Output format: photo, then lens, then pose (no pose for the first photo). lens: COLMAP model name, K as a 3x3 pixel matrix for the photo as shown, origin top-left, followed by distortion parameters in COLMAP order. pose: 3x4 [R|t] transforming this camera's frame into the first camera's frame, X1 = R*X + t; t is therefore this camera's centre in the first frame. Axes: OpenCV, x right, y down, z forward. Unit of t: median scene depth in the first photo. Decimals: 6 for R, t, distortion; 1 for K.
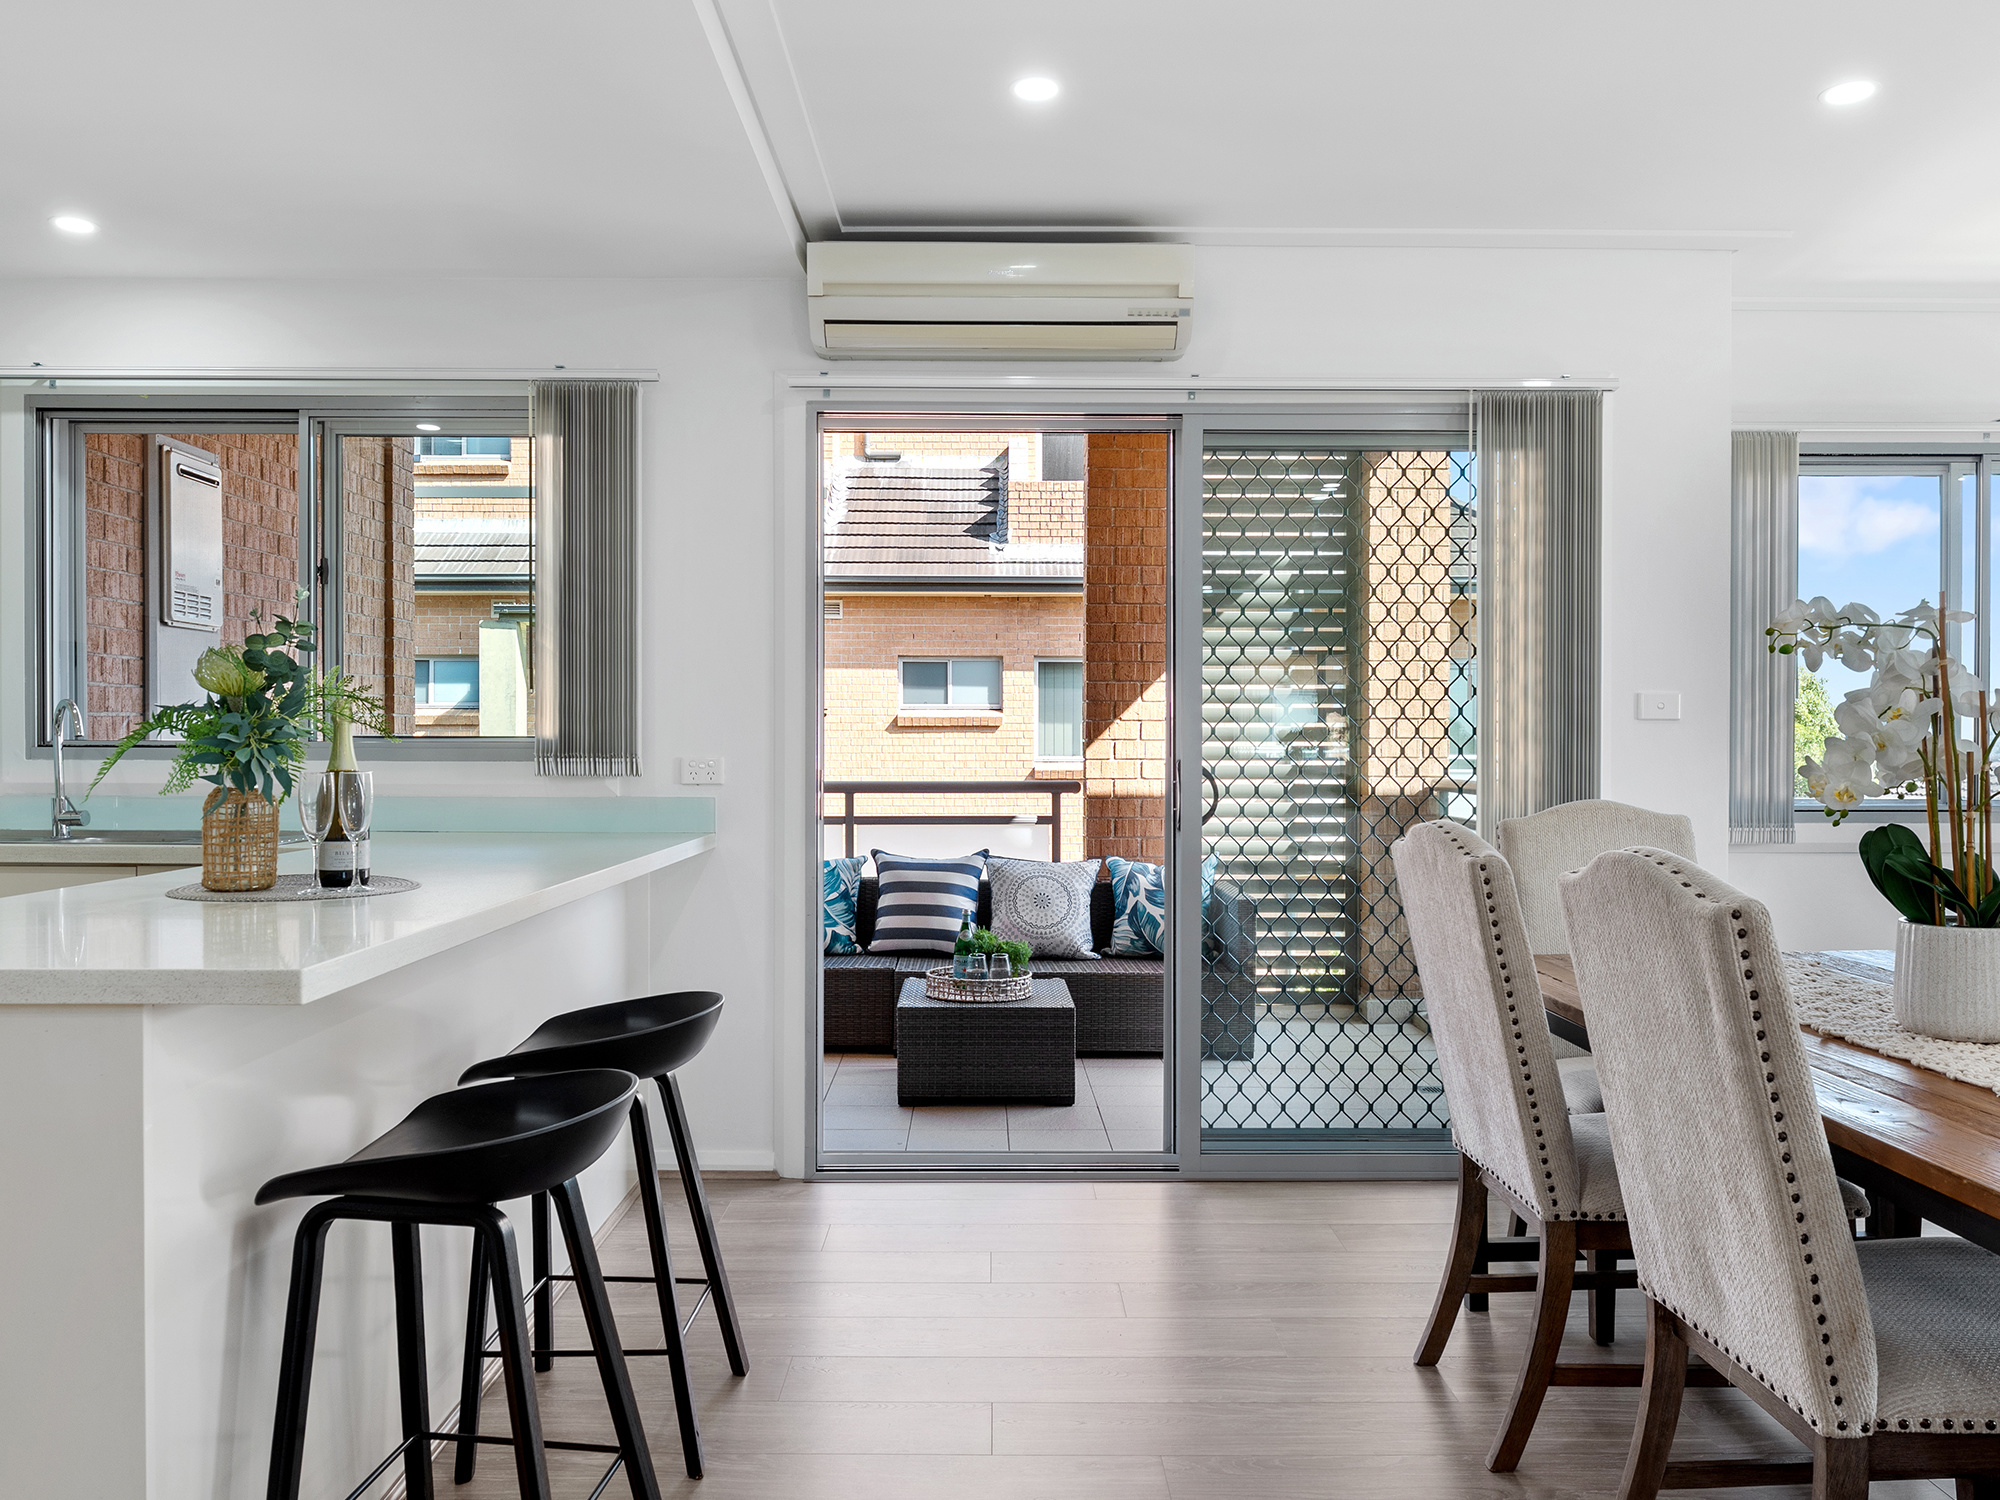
lens RADIAL K [[1494.6, 0, 1006.4], [0, 1494.6, 757.1], [0, 0, 1]] dist [-0.004241, -0.000369]
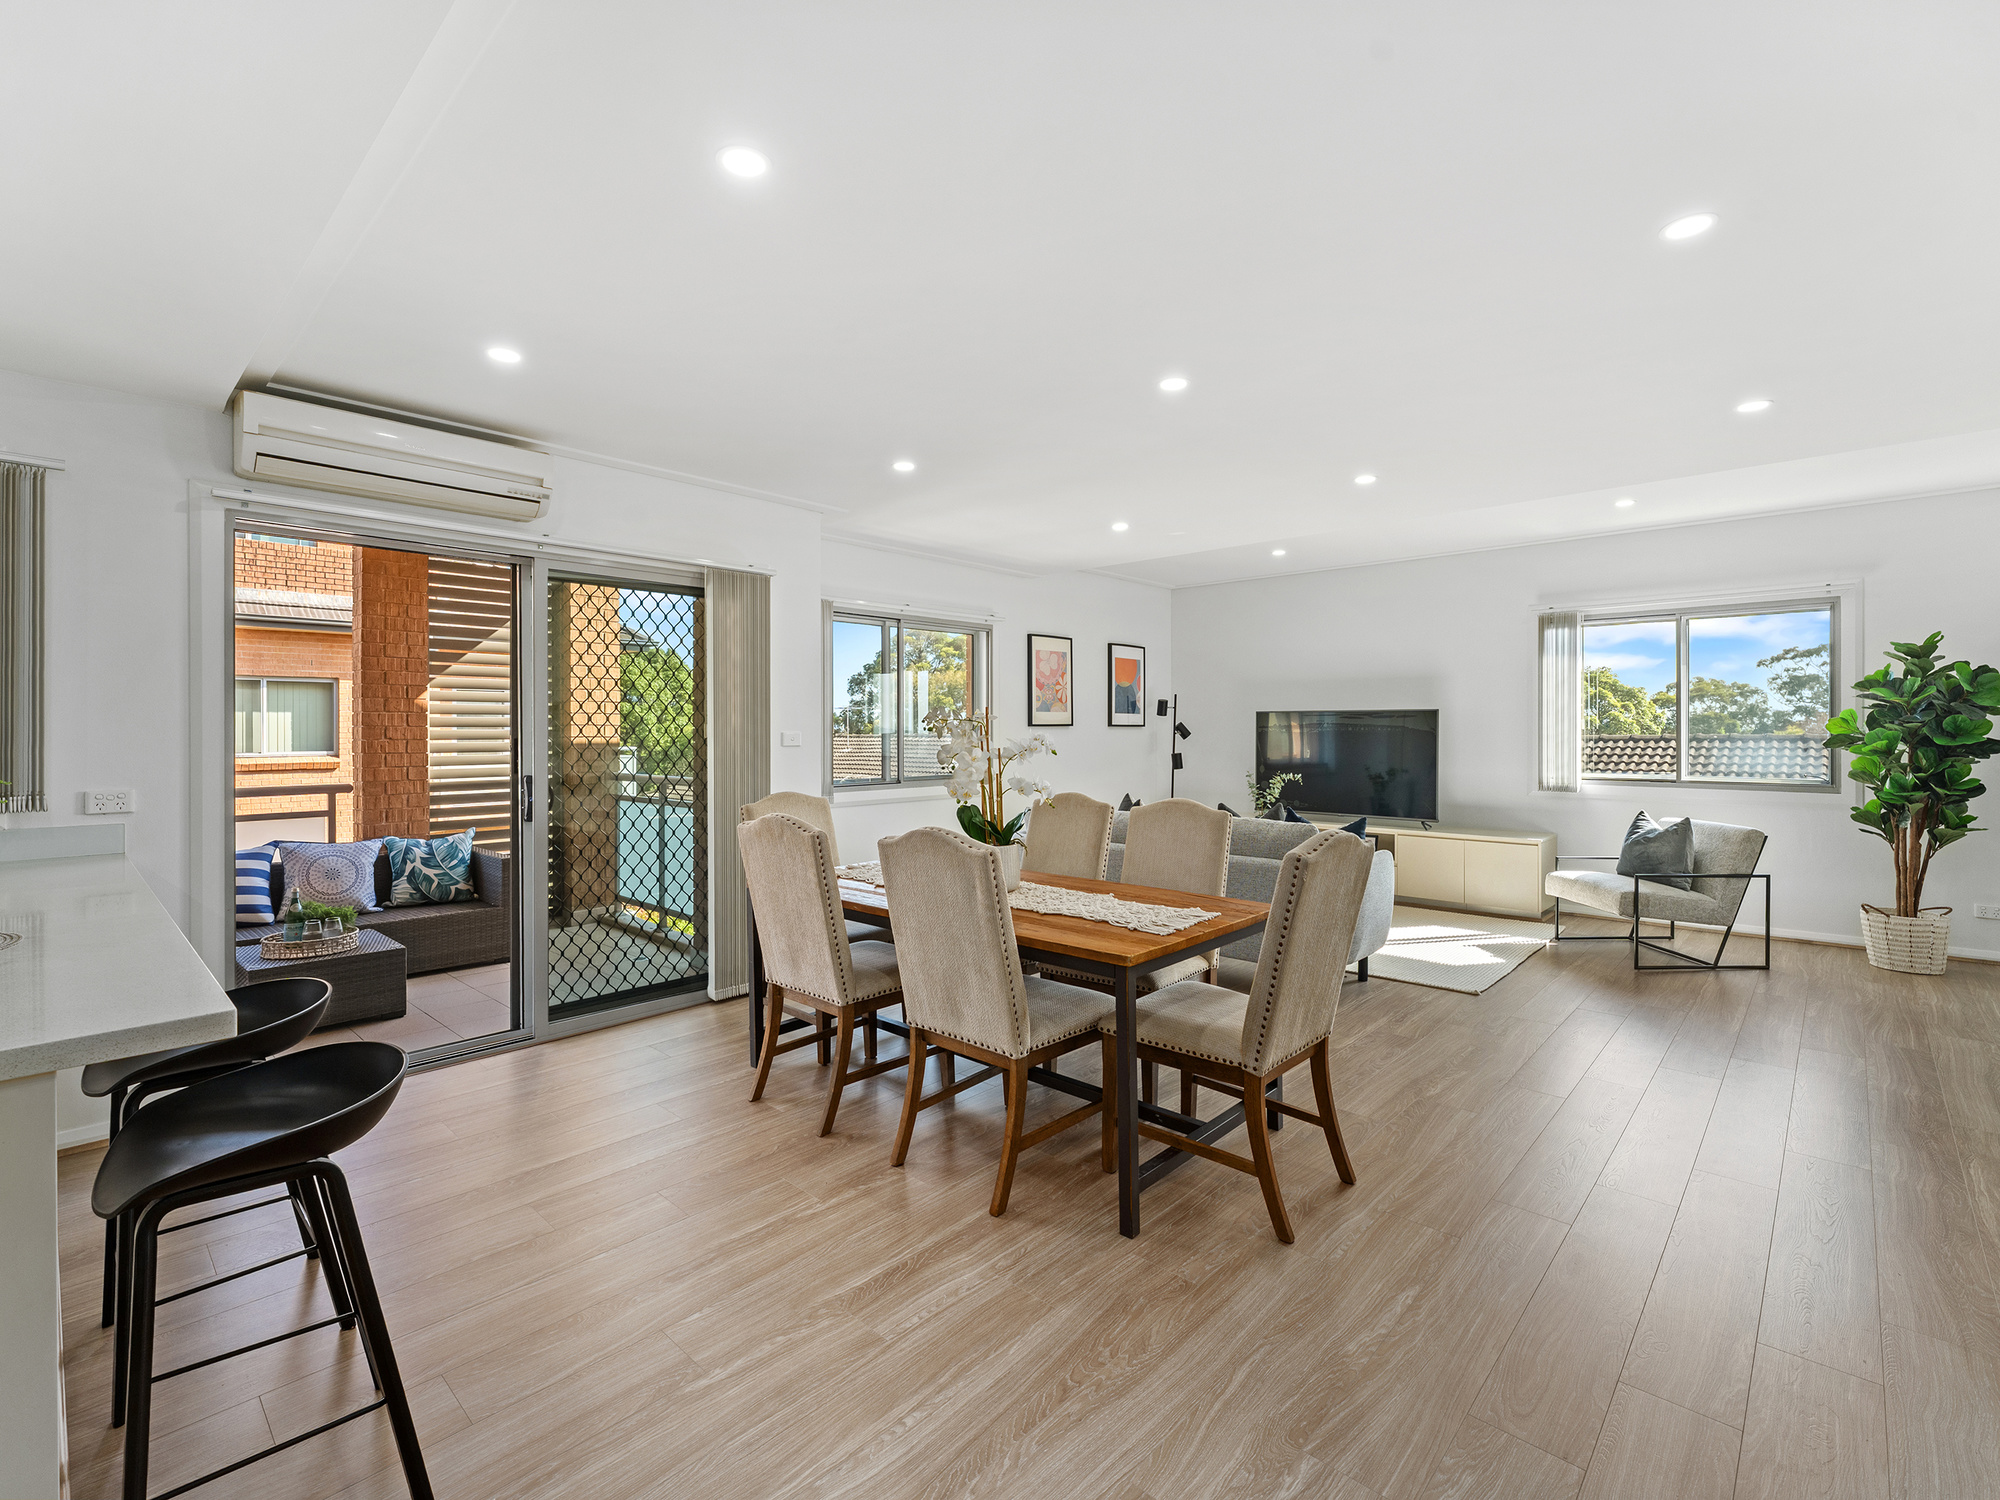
lens RADIAL K [[902.5, 0, 999.6], [0, 902.5, 728.3], [0, 0, 1]] dist [-0.006505, 0.000525]
pose [[0.686290, -0.002717, 0.727322, -0.201464], [0.011189, 0.999914, -0.006822, -0.031300], [-0.727241, 0.012820, 0.686262, -0.007140]]
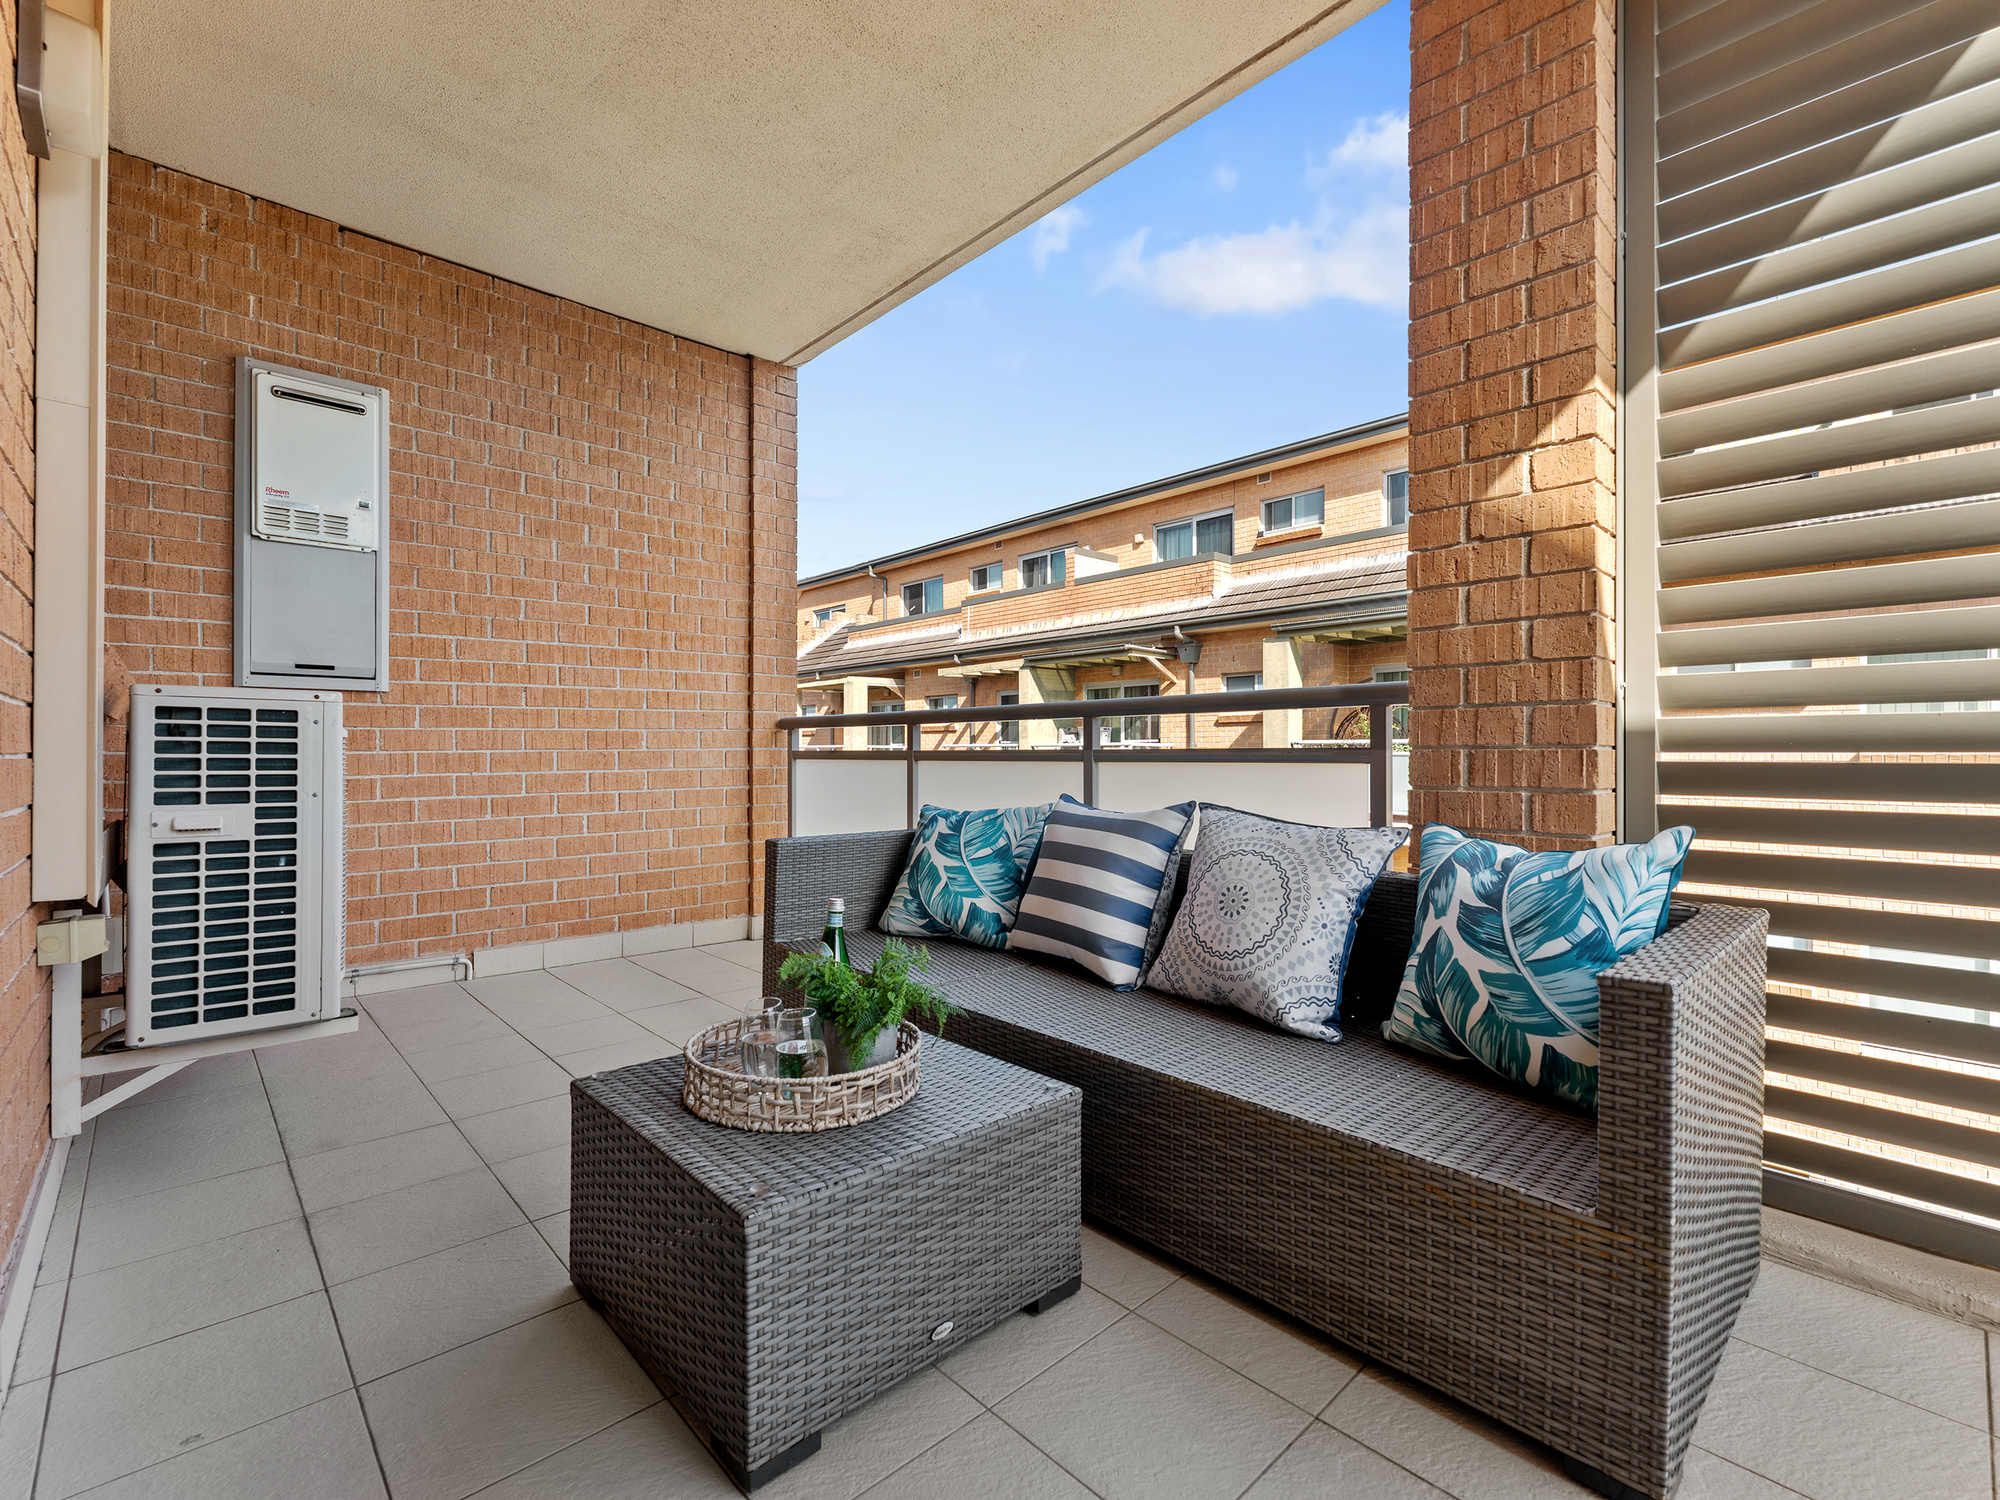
lens RADIAL K [[902.5, 0, 974.8], [0, 902.5, 764.9], [0, 0, 1]] dist [-0.006505, 0.000525]
pose [[0.663014, 0.008470, -0.748559, 0.249718], [-0.008317, 0.999958, 0.003948, 0.063864], [0.748561, 0.003609, 0.663056, 0.944665]]
